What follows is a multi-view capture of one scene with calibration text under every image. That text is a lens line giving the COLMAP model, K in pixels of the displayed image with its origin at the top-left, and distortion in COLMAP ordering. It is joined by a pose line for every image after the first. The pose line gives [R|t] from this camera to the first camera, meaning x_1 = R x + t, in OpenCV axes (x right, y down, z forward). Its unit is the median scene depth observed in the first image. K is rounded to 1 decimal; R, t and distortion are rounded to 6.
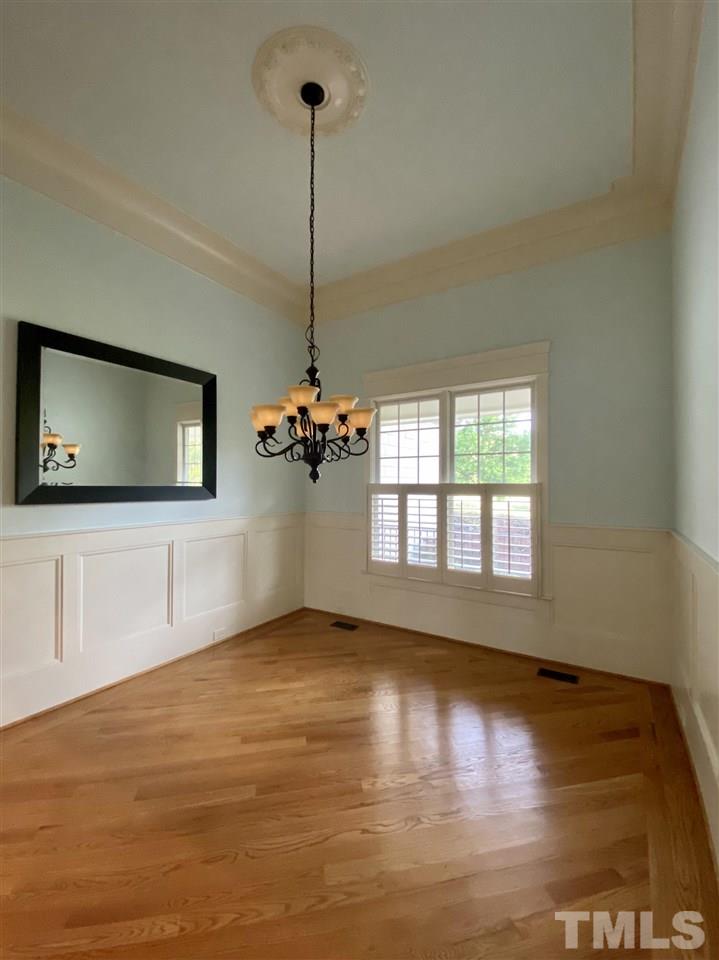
lens RADIAL K [[416.7, 0, 359.5], [0, 416.7, 480.0], [0, 0, 1]] dist [0.002624, 0.000374]
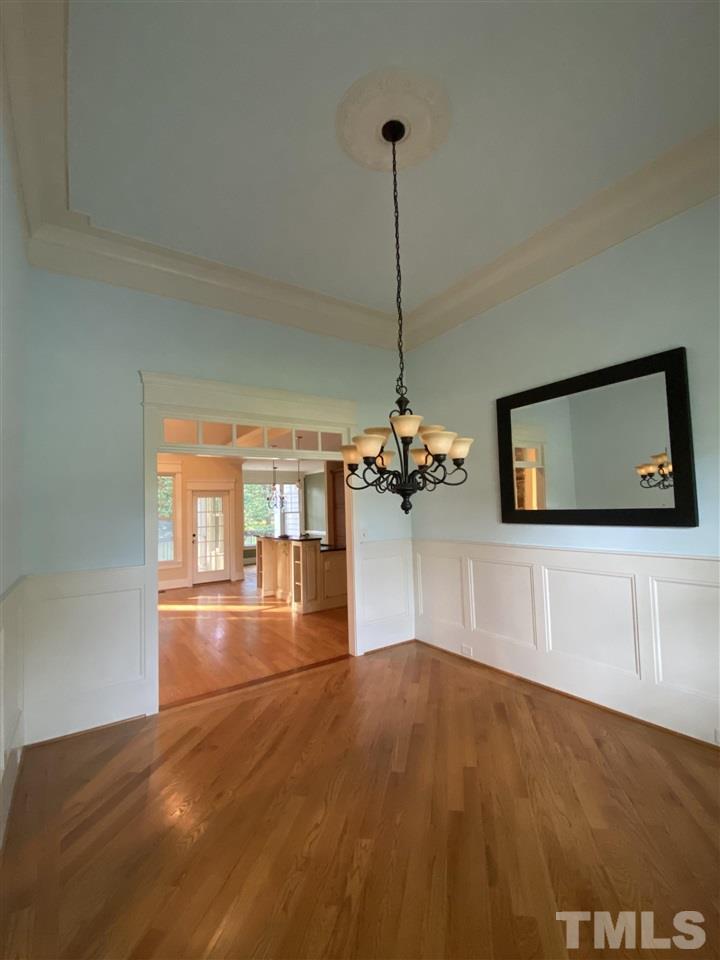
lens RADIAL K [[416.7, 0, 360.0], [0, 416.7, 480.0], [0, 0, 1]] dist [0.002624, 0.000374]
pose [[-0.407379, -0.049873, -0.911896, 0.732806], [0.038910, 0.996653, -0.071891, -0.005176], [0.912430, -0.064769, -0.404075, 1.141604]]
